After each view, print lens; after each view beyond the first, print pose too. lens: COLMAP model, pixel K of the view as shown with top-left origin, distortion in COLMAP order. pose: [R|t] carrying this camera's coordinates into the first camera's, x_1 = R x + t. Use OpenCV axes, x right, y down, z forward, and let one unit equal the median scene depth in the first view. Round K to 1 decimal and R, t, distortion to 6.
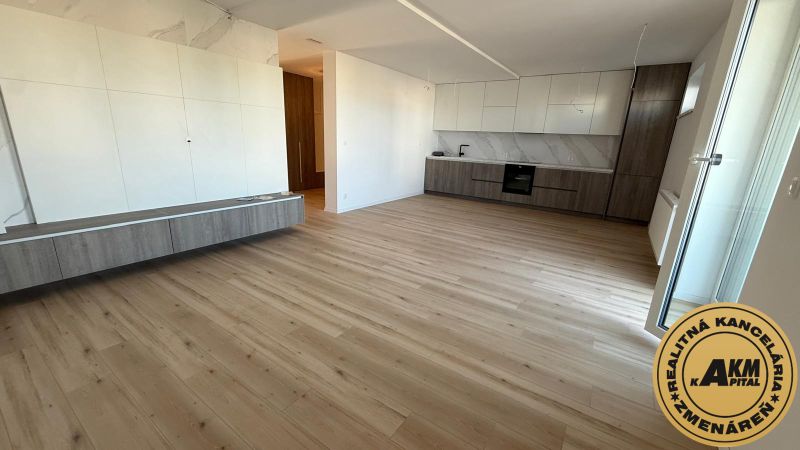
lens RADIAL K [[321.1, 0, 397.1], [0, 321.1, 225.8], [0, 0, 1]] dist [-0.001769, -0.000416]
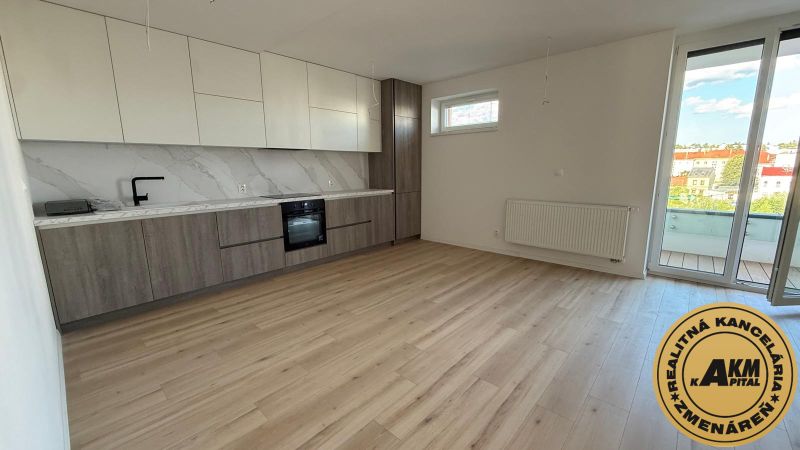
lens RADIAL K [[321.1, 0, 403.2], [0, 321.1, 223.7], [0, 0, 1]] dist [-0.001769, -0.000416]
pose [[0.142004, -0.213503, 0.966567, -0.158684], [0.281789, 0.944780, 0.167291, -0.172042], [-0.948910, 0.248612, 0.194325, 0.624272]]
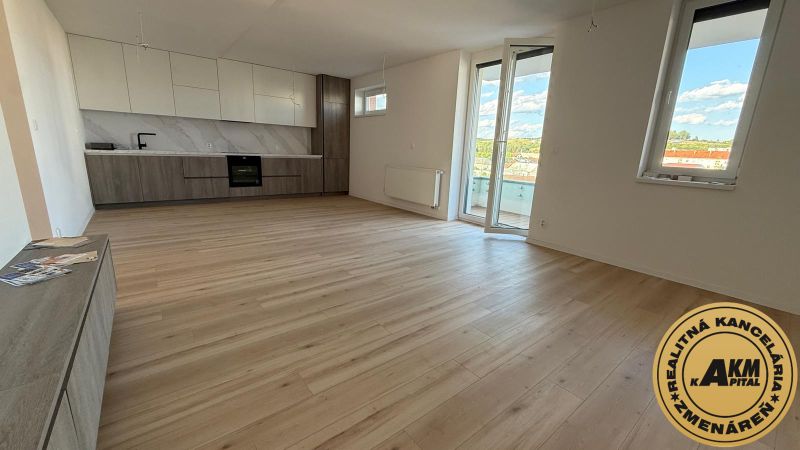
lens RADIAL K [[321.1, 0, 403.6], [0, 321.1, 223.4], [0, 0, 1]] dist [-0.001769, -0.000416]
pose [[0.288973, -0.244075, 0.925701, -0.345650], [0.226245, 0.956975, 0.181694, -0.057147], [-0.930219, 0.156930, 0.331760, 0.251223]]
